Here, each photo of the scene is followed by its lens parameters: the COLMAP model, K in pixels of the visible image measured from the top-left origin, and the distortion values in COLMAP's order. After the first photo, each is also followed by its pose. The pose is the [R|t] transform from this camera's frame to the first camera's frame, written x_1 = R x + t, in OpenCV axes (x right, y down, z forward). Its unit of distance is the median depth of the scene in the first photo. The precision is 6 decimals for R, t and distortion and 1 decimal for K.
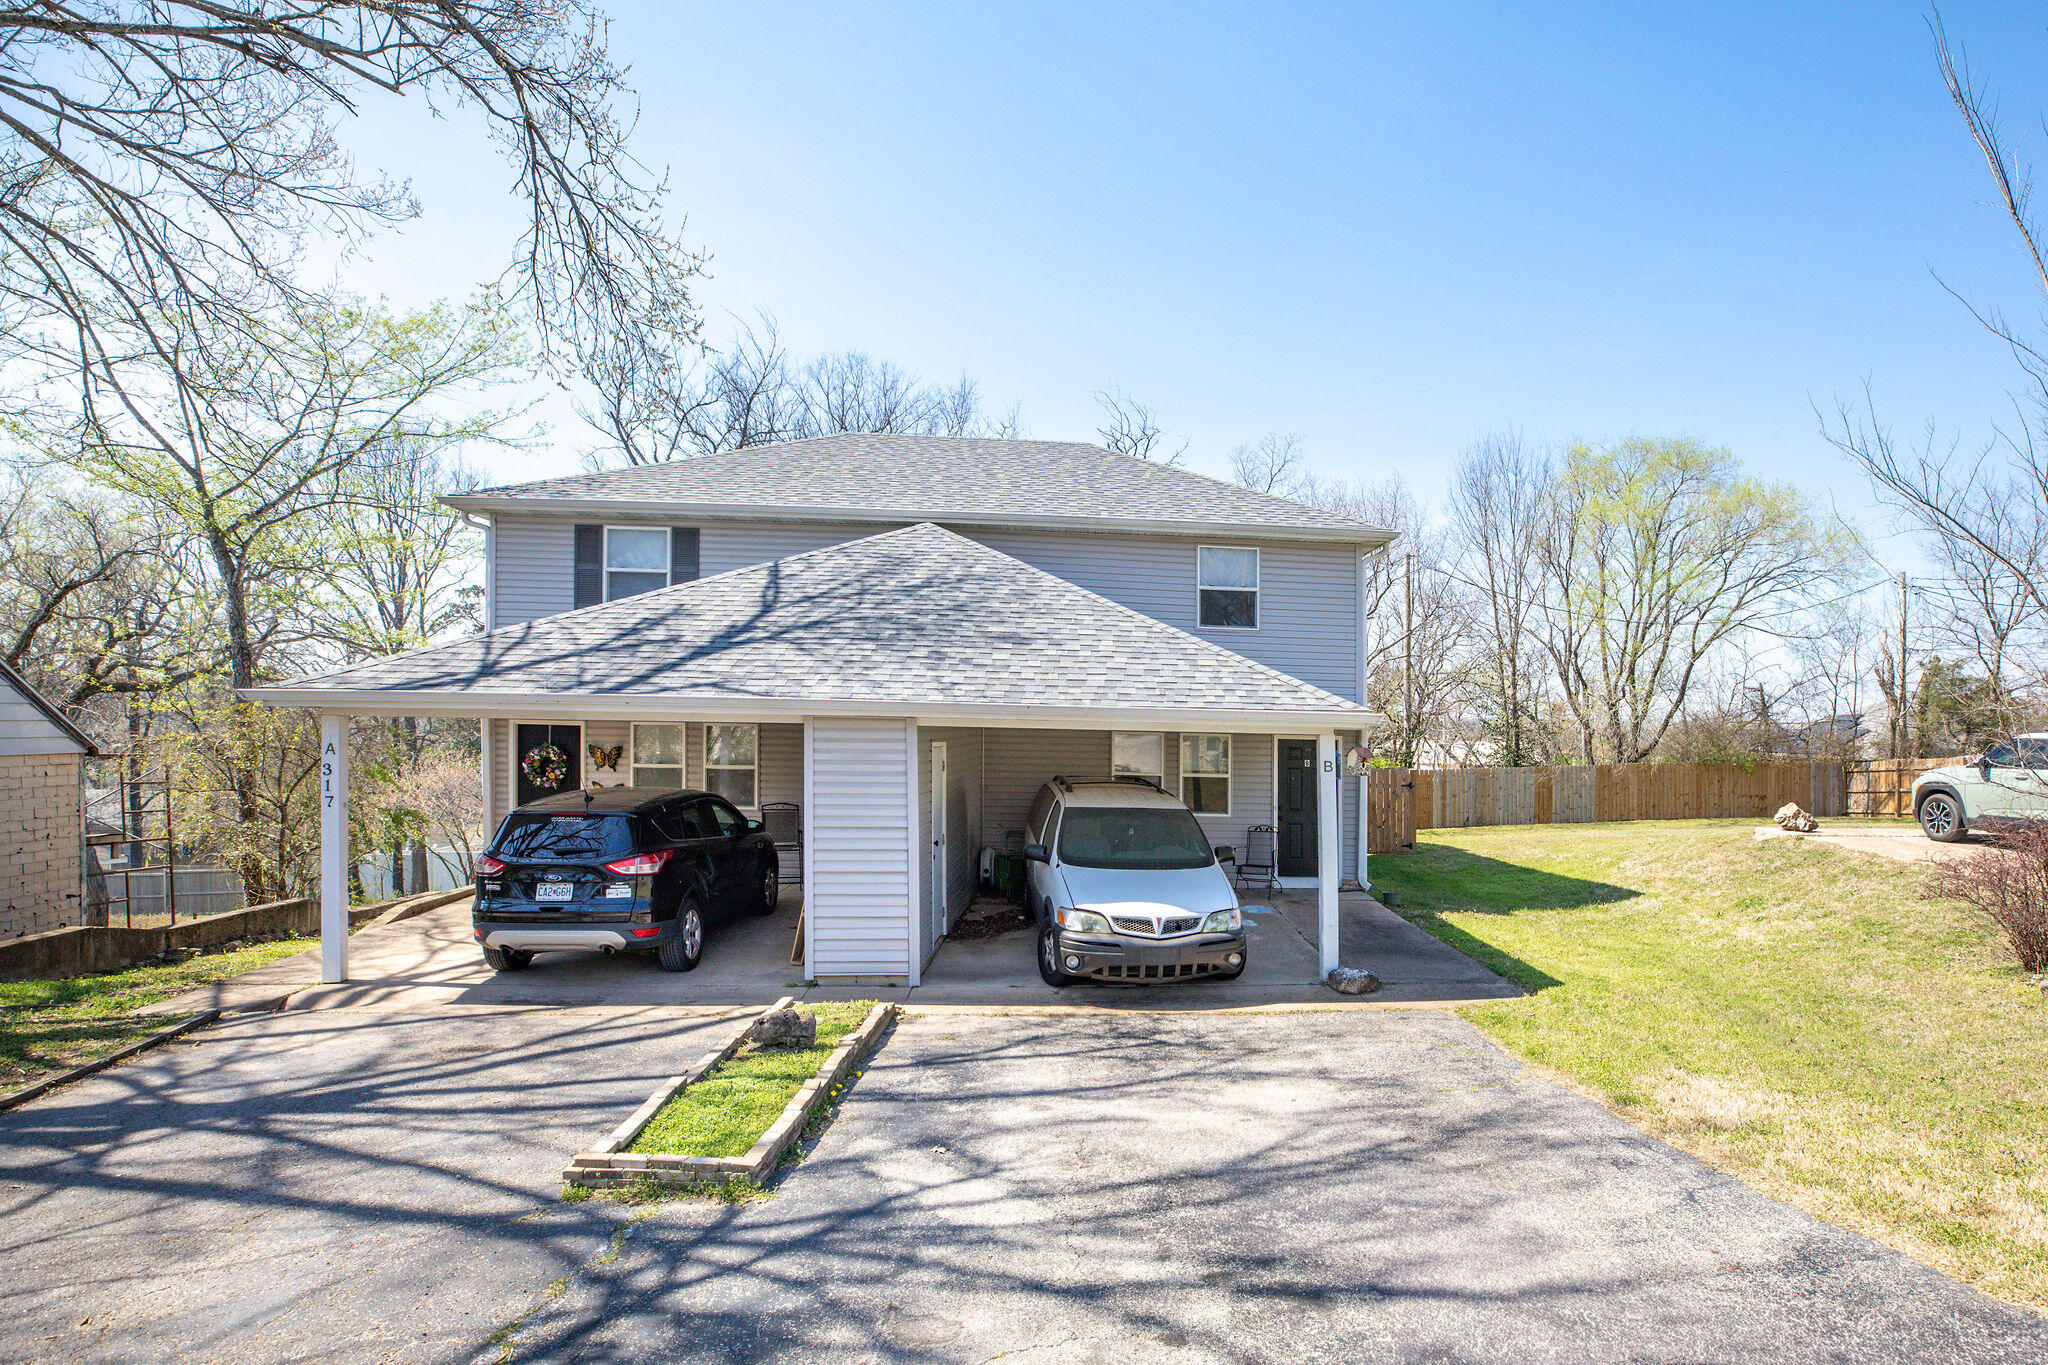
lens RADIAL K [[1360.0, 0, 1023.5], [0, 1360.0, 691.1], [0, 0, 1]] dist [0.001770, 0.000566]
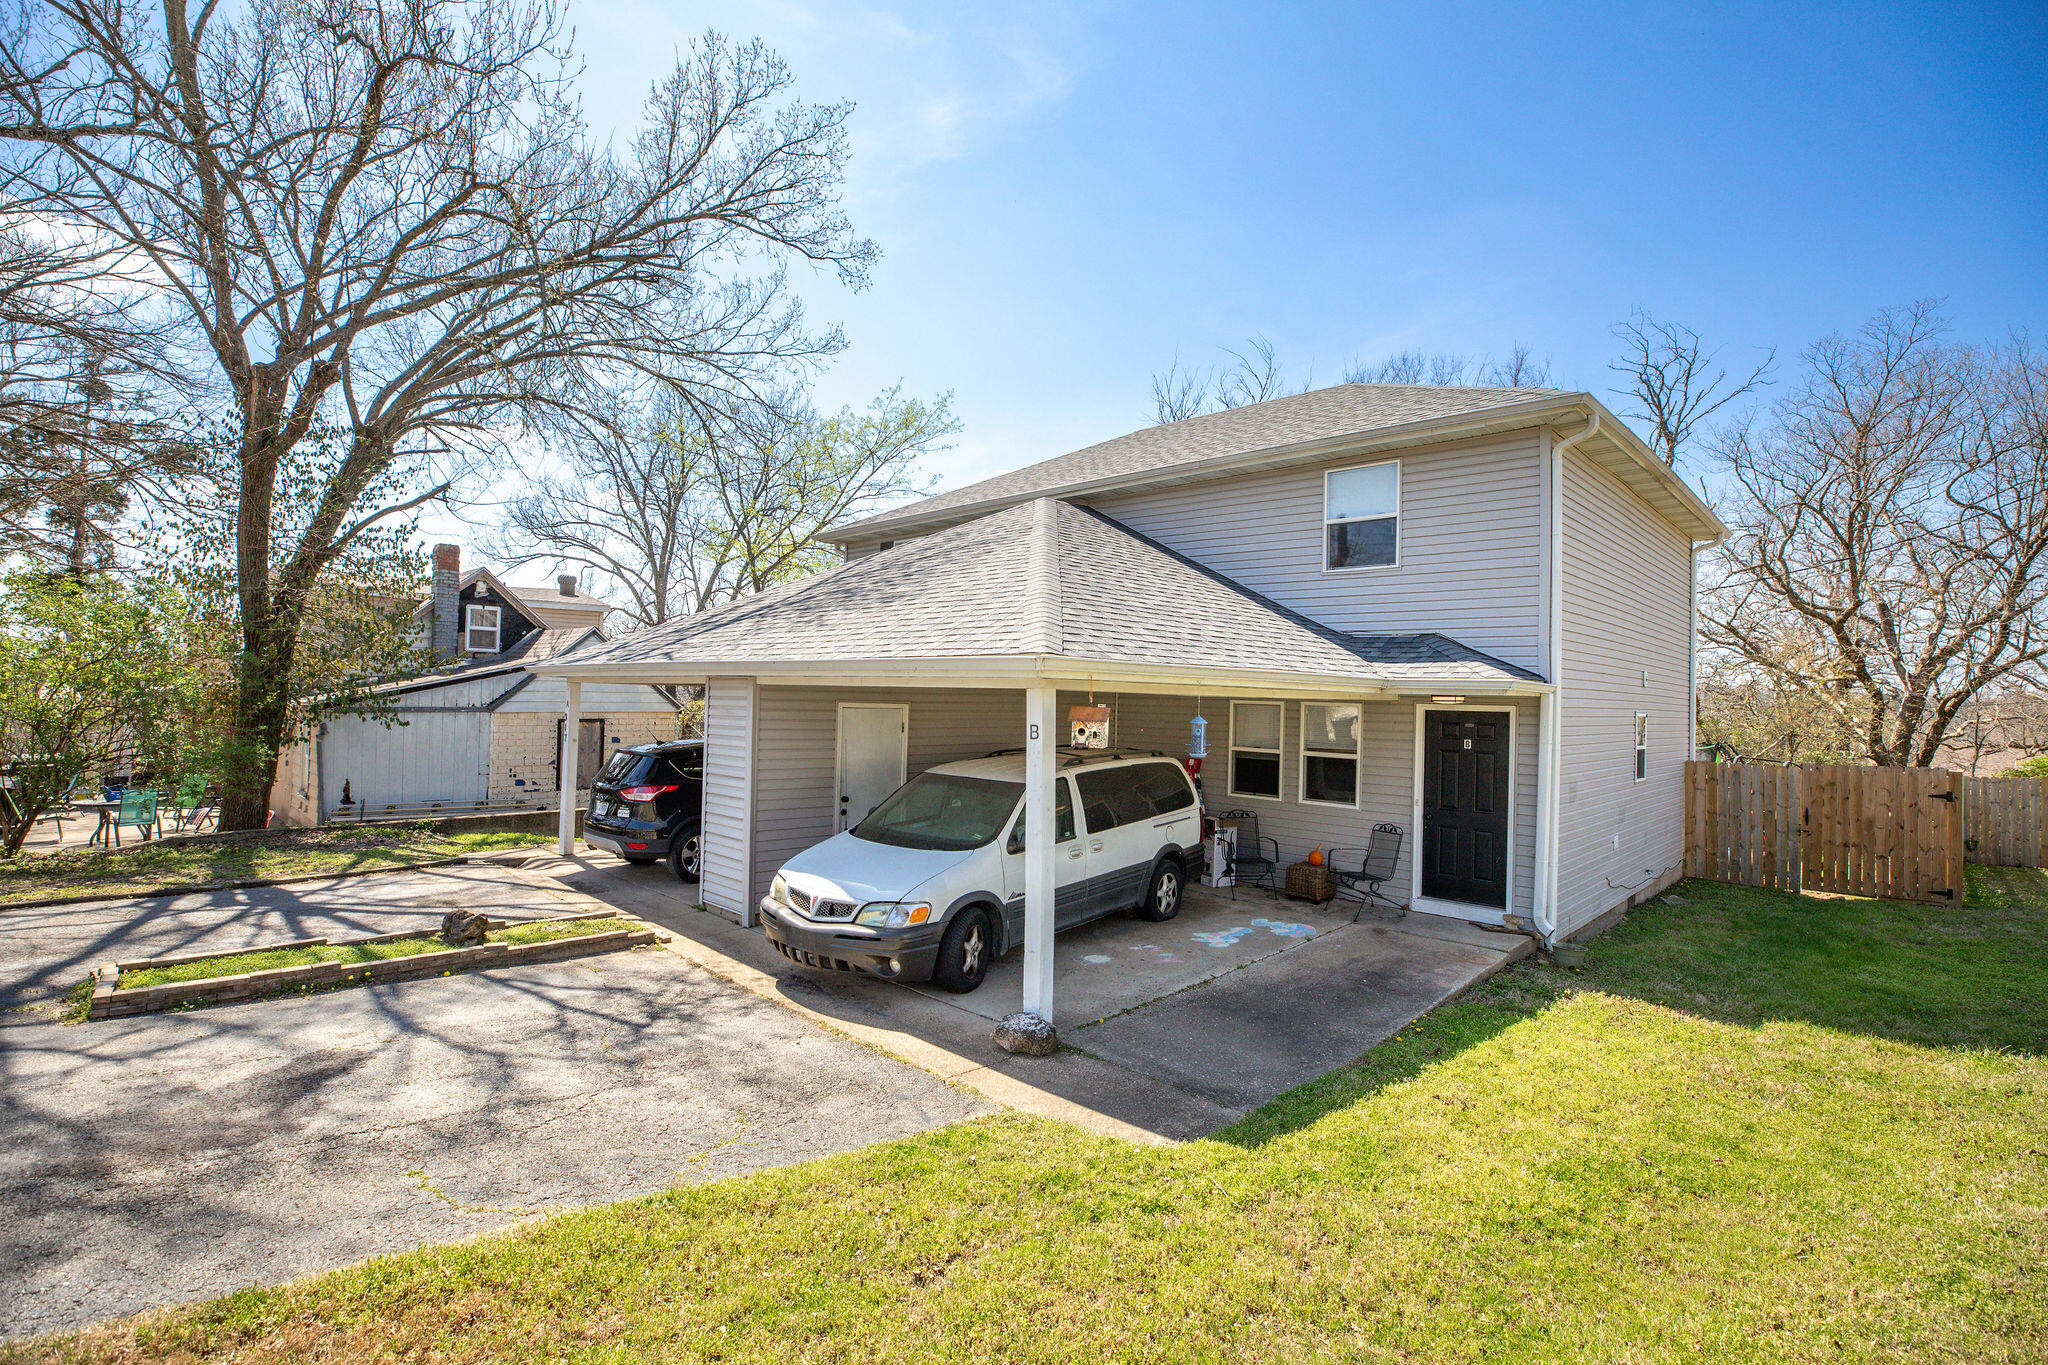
lens RADIAL K [[938.3, 0, 1022.3], [0, 938.3, 687.3], [0, 0, 1]] dist [0.004686, 0.000392]
pose [[0.584582, -0.020821, -0.811067, 0.681152], [0.011005, 0.999782, -0.017734, 0.042715], [0.811260, 0.001441, 0.584684, 0.754531]]
